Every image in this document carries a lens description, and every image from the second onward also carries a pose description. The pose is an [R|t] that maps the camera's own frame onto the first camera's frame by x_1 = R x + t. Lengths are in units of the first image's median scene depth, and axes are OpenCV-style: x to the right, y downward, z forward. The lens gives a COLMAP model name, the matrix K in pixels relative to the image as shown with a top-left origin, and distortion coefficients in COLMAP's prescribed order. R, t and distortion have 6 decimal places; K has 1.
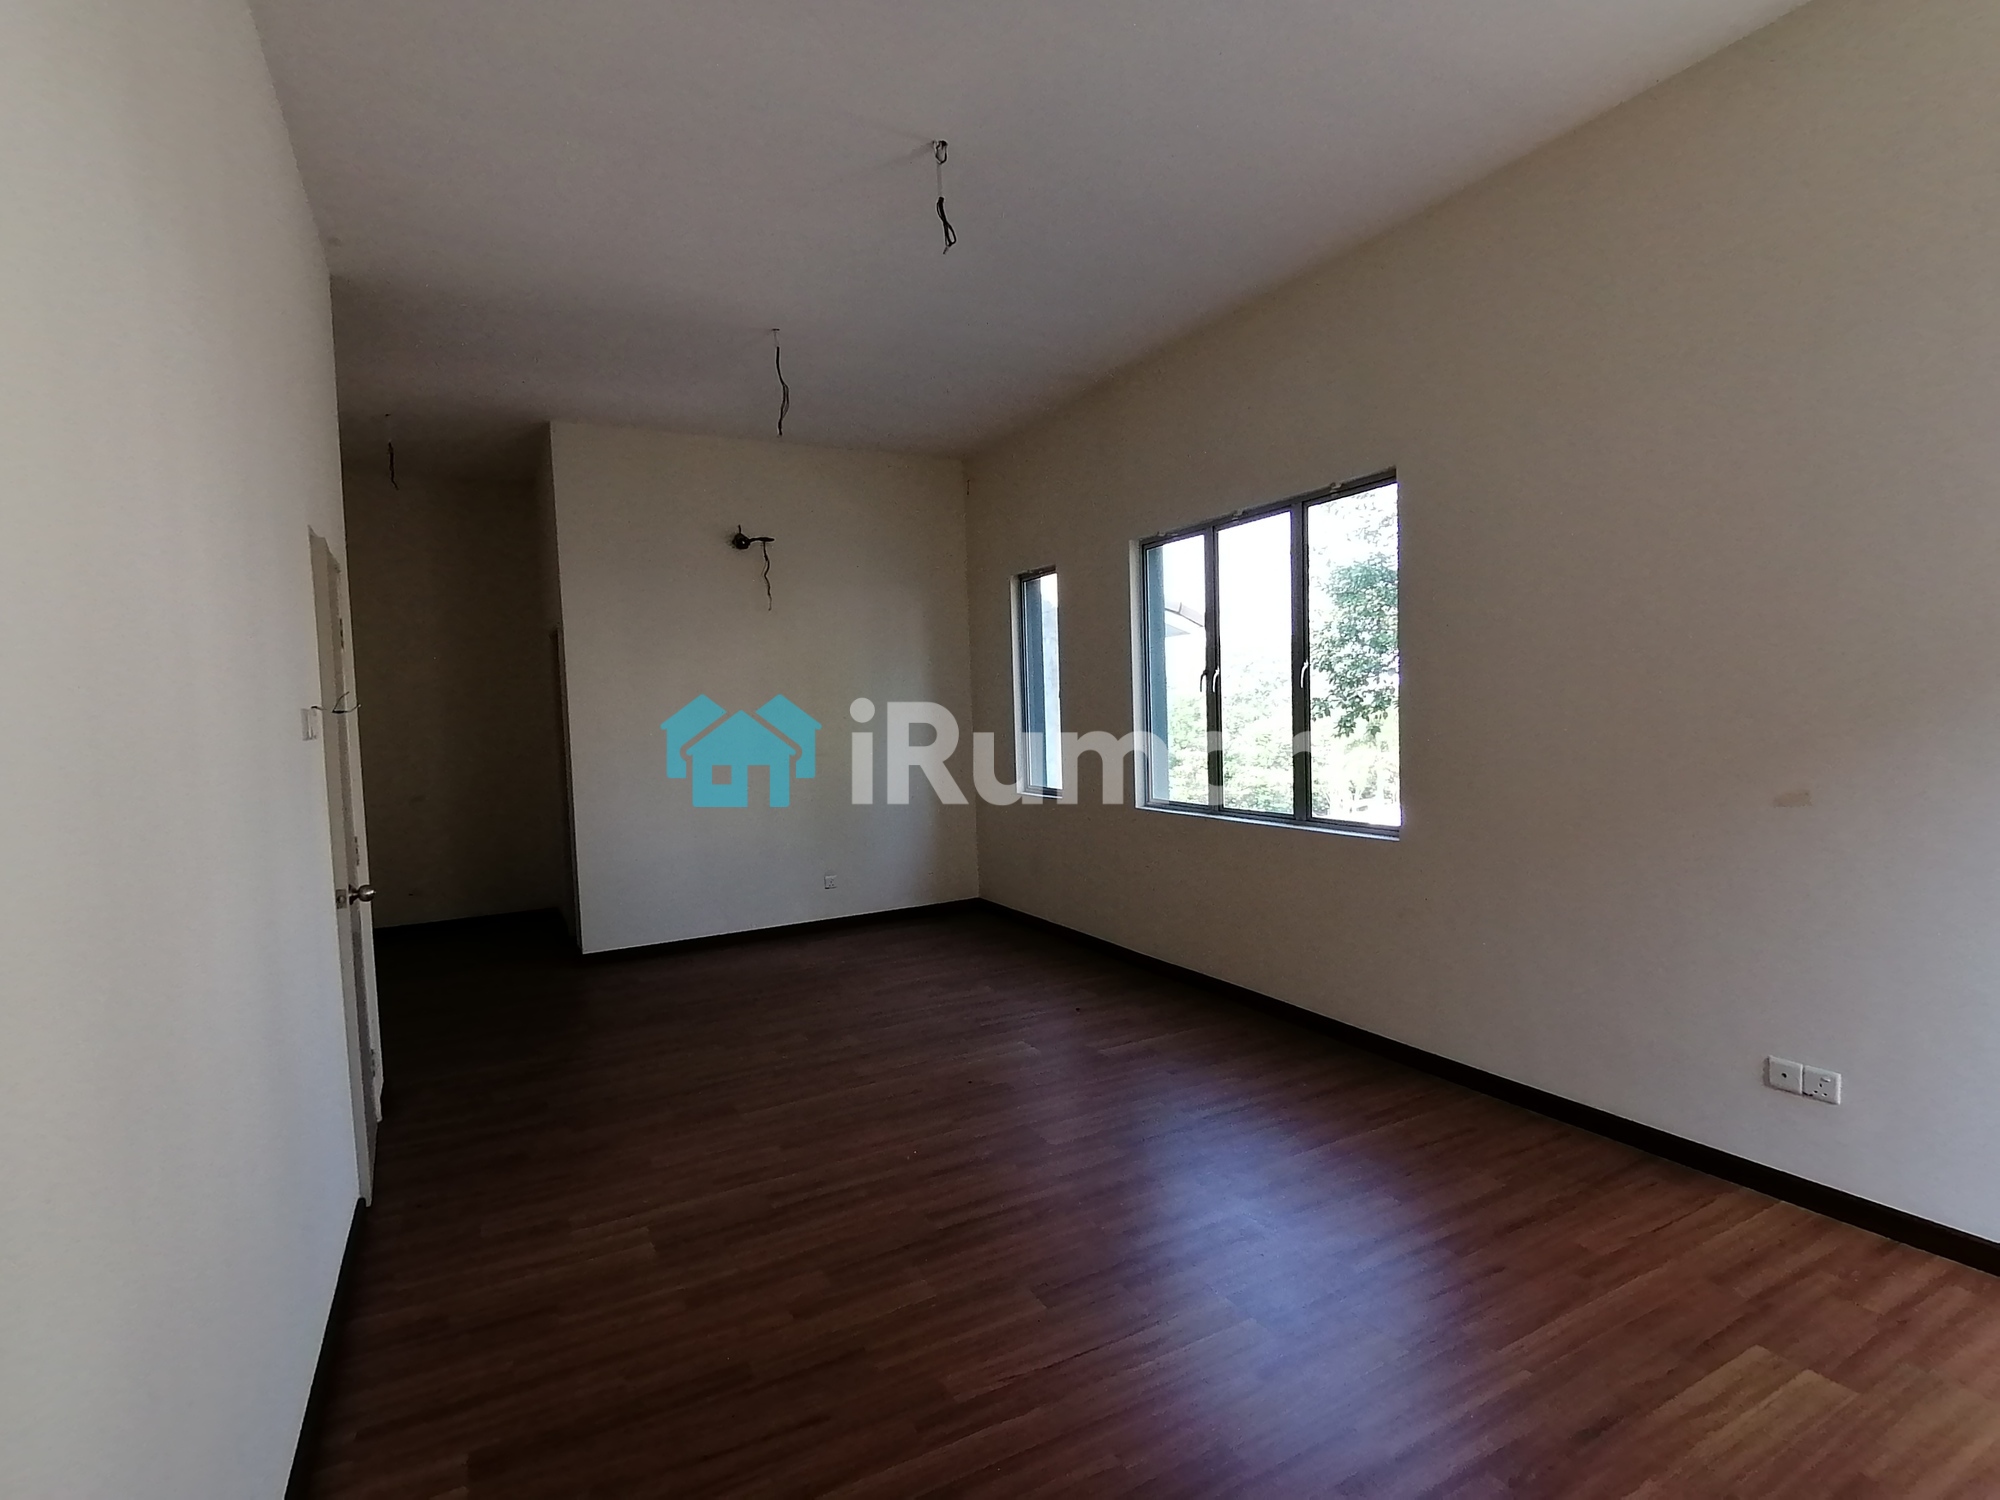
lens RADIAL K [[985.4, 0, 1000.0], [0, 985.4, 750.0], [0, 0, 1]] dist [0.001986, -0.000218]
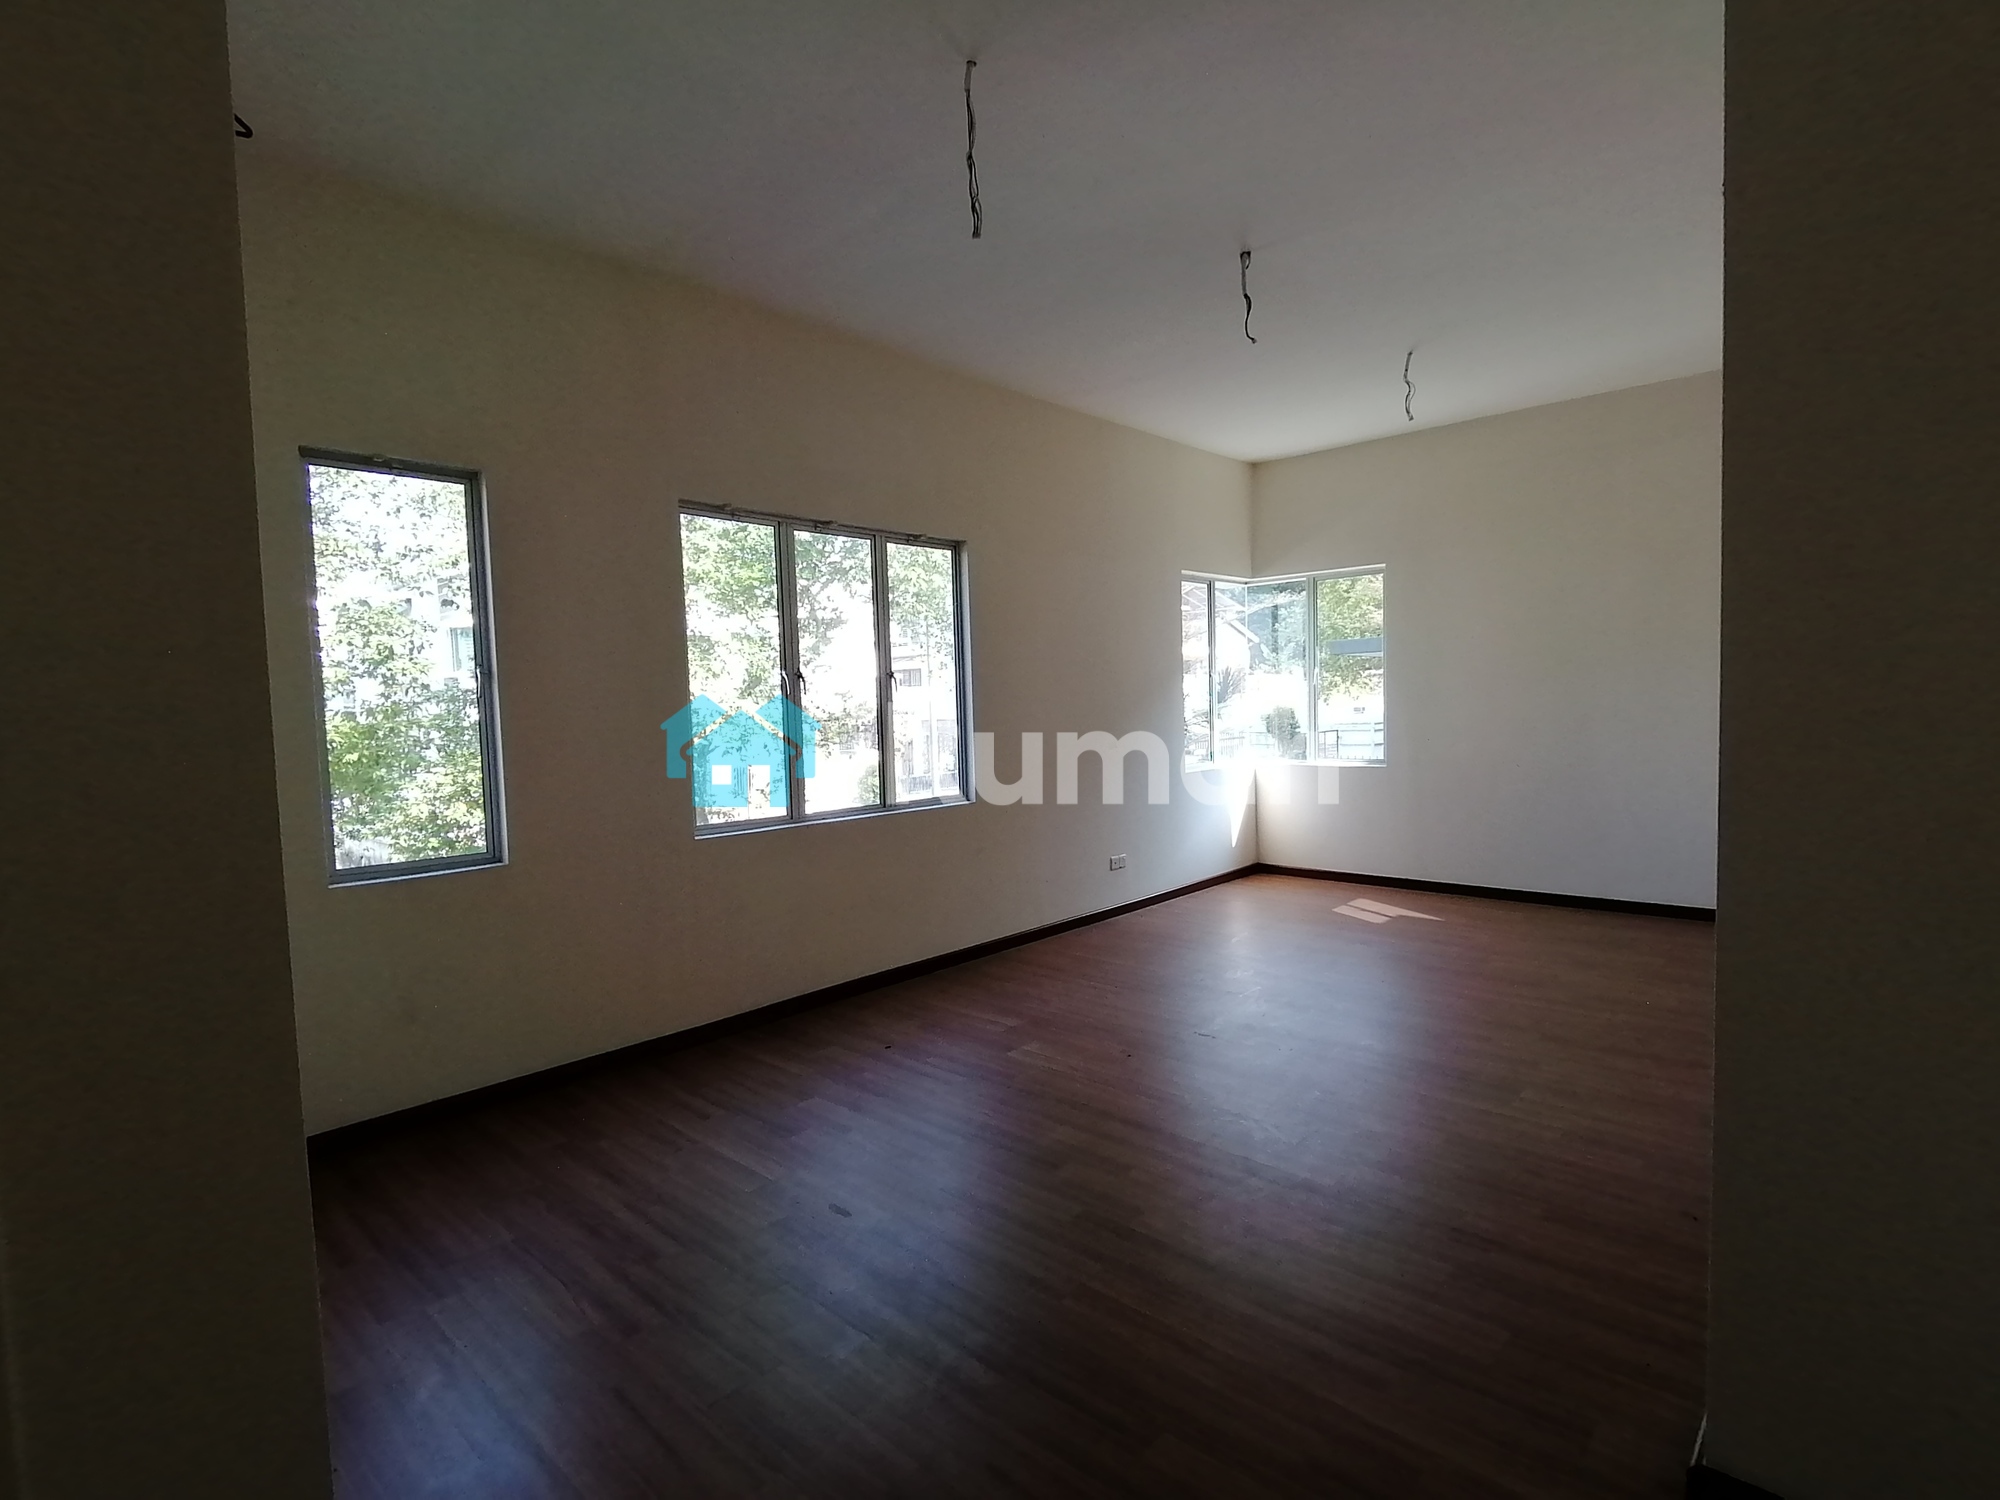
lens RADIAL K [[985.4, 0, 1000.0], [0, 985.4, 750.0], [0, 0, 1]] dist [0.001986, -0.000218]
pose [[-0.343841, -0.004225, 0.939018, -0.840248], [0.075911, 0.996592, 0.032281, -0.024508], [-0.935954, 0.082382, -0.342349, 1.284684]]
